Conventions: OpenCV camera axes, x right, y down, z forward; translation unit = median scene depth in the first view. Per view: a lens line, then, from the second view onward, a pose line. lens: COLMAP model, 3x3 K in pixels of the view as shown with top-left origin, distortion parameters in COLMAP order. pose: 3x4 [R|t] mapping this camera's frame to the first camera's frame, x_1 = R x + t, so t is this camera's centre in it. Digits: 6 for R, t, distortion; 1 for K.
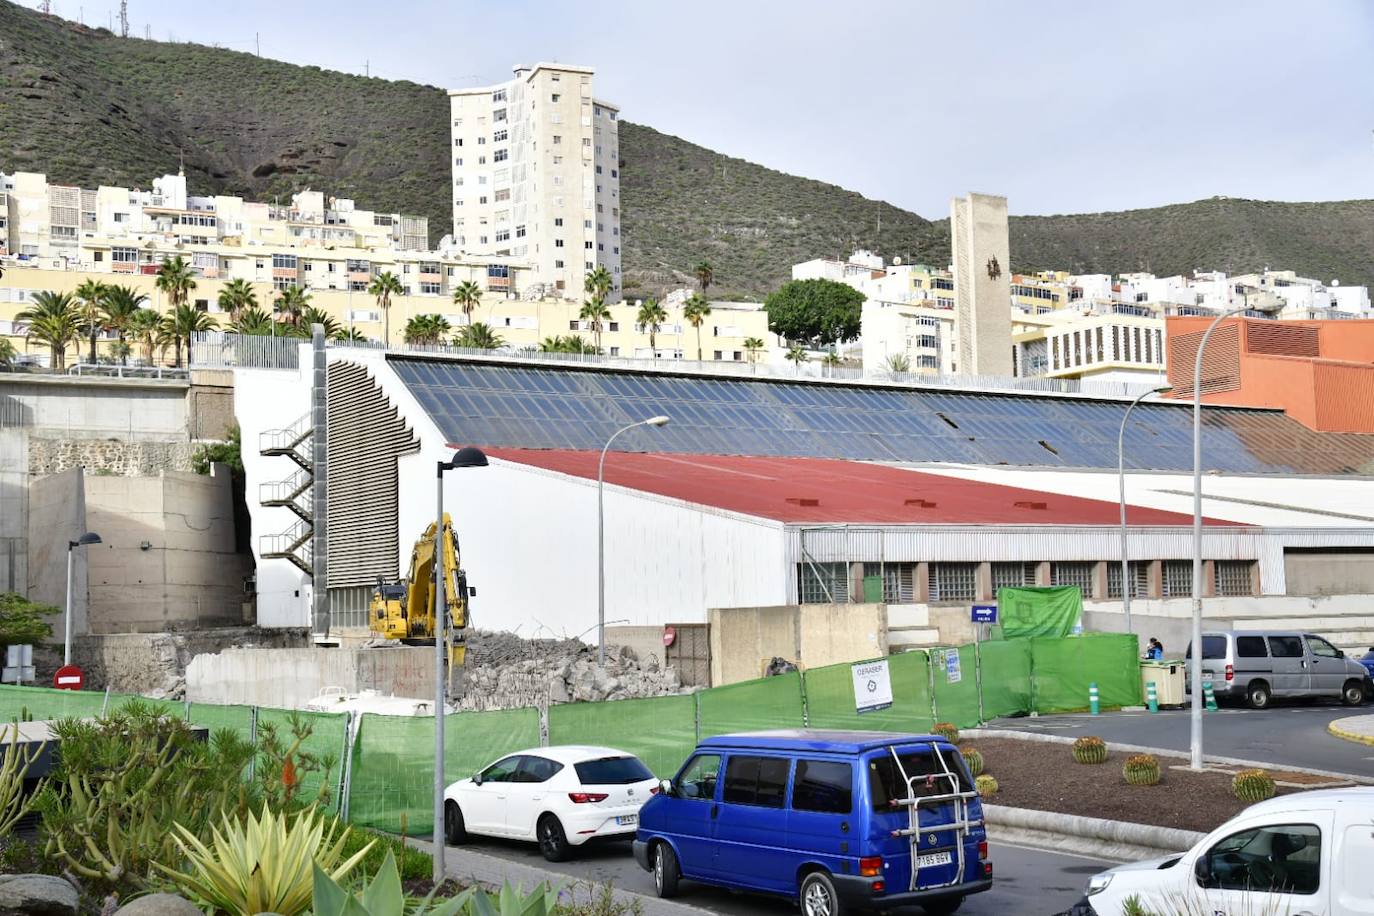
lens RADIAL K [[1705.8, 0, 695.3], [0, 1705.8, 461.7], [0, 0, 1]] dist [0.188518, 0.000000]
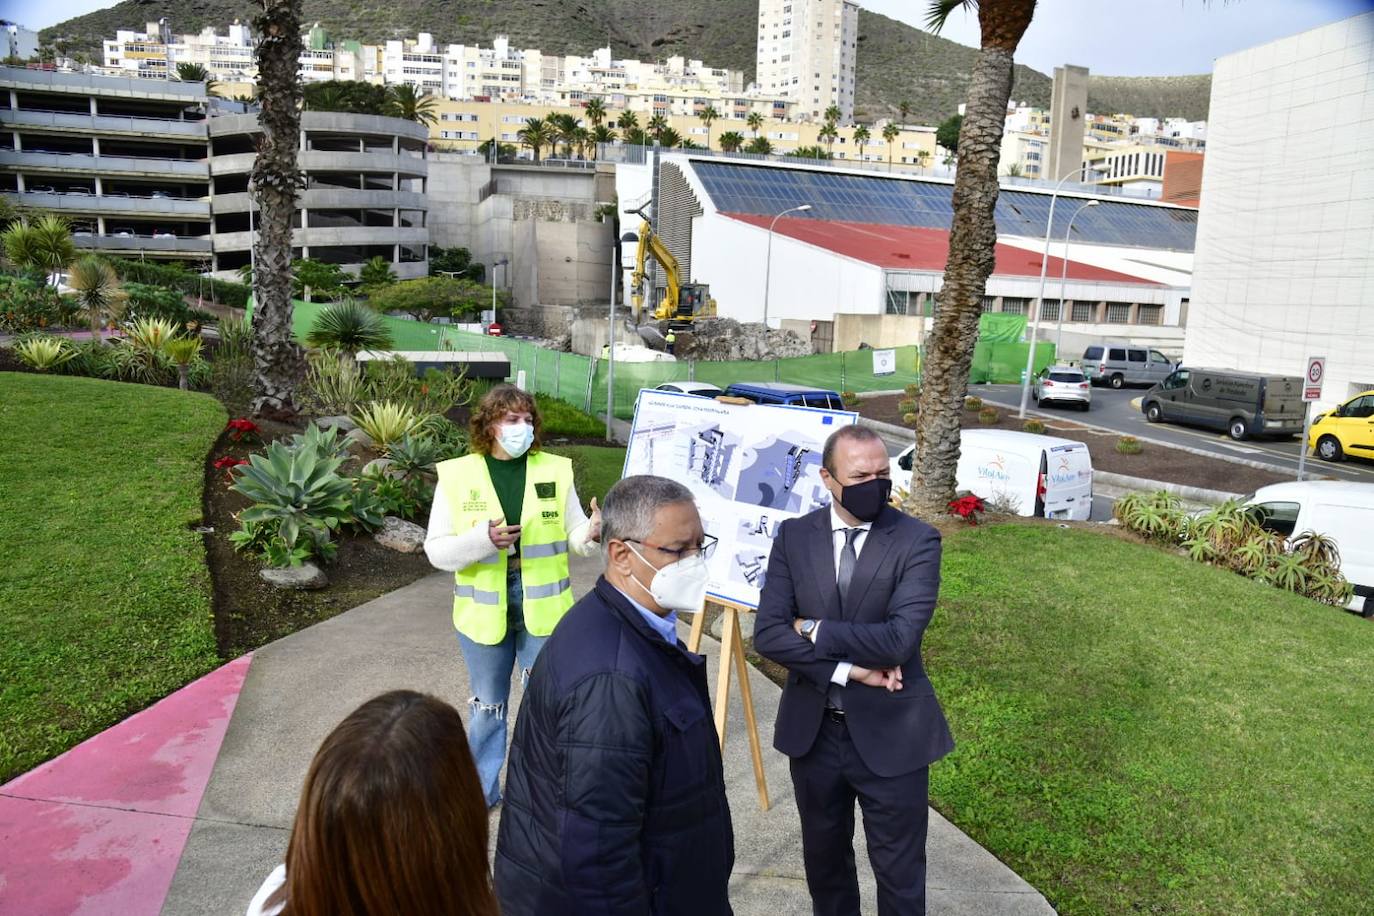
lens RADIAL K [[963.9, 0, 679.8], [0, 963.9, 480.4], [0, 0, 1]] dist [-0.115160, 0.071397]
pose [[0.974408, 0.093920, -0.204226, 0.019605], [-0.035819, 0.961796, 0.271413, -0.003791], [0.221915, -0.257152, 0.940546, -0.011926]]
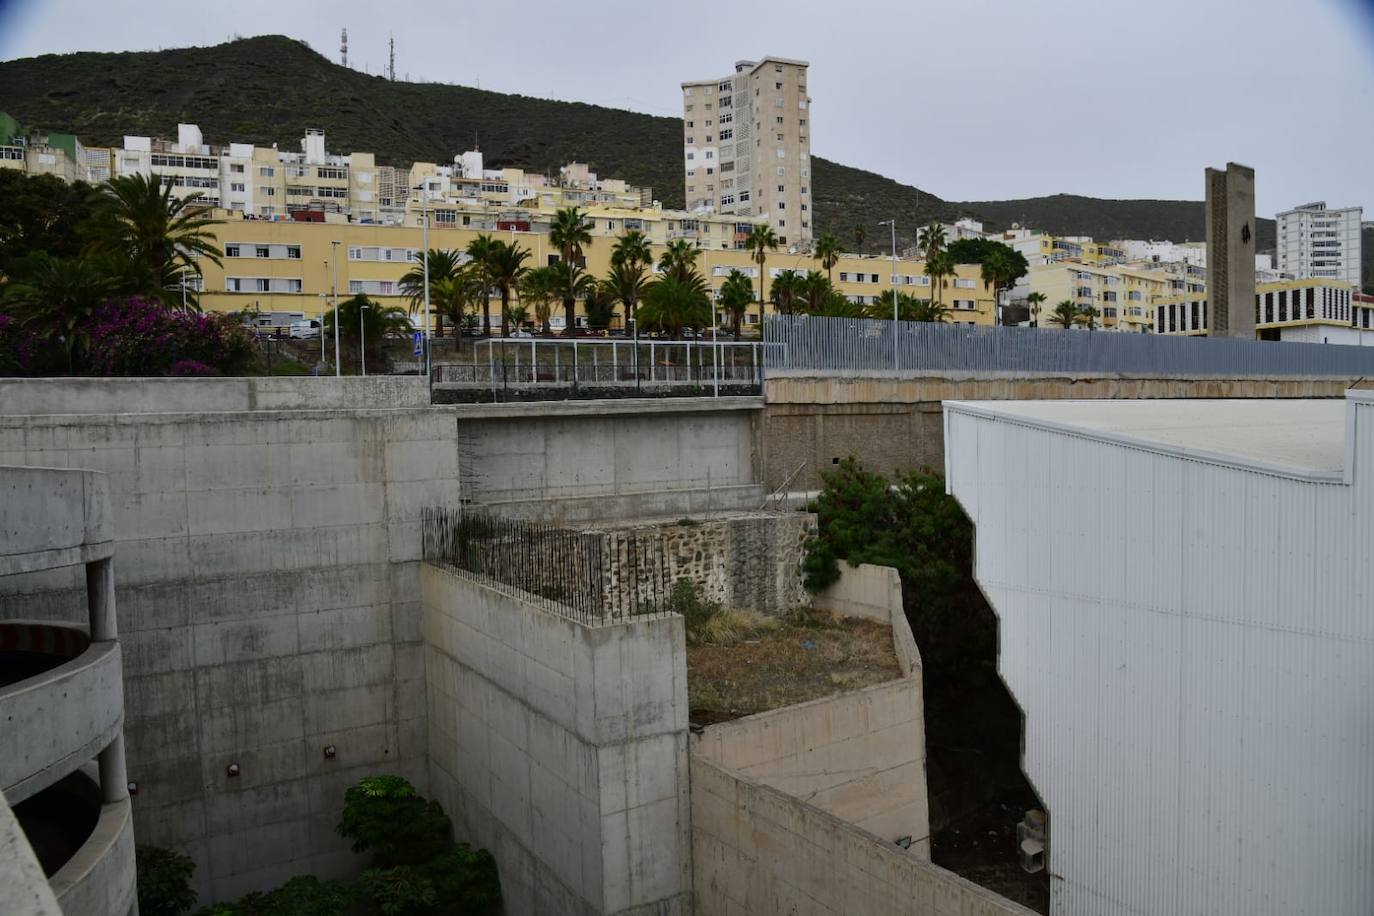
lens RADIAL K [[963.9, 0, 697.0], [0, 963.9, 466.4], [0, 0, 1]] dist [-0.115160, 0.071397]
pose [[0.999920, 0.001837, 0.012544, -0.179184], [-0.003410, 0.991957, 0.126529, -0.036596], [-0.012210, -0.126562, 0.991884, 0.374987]]
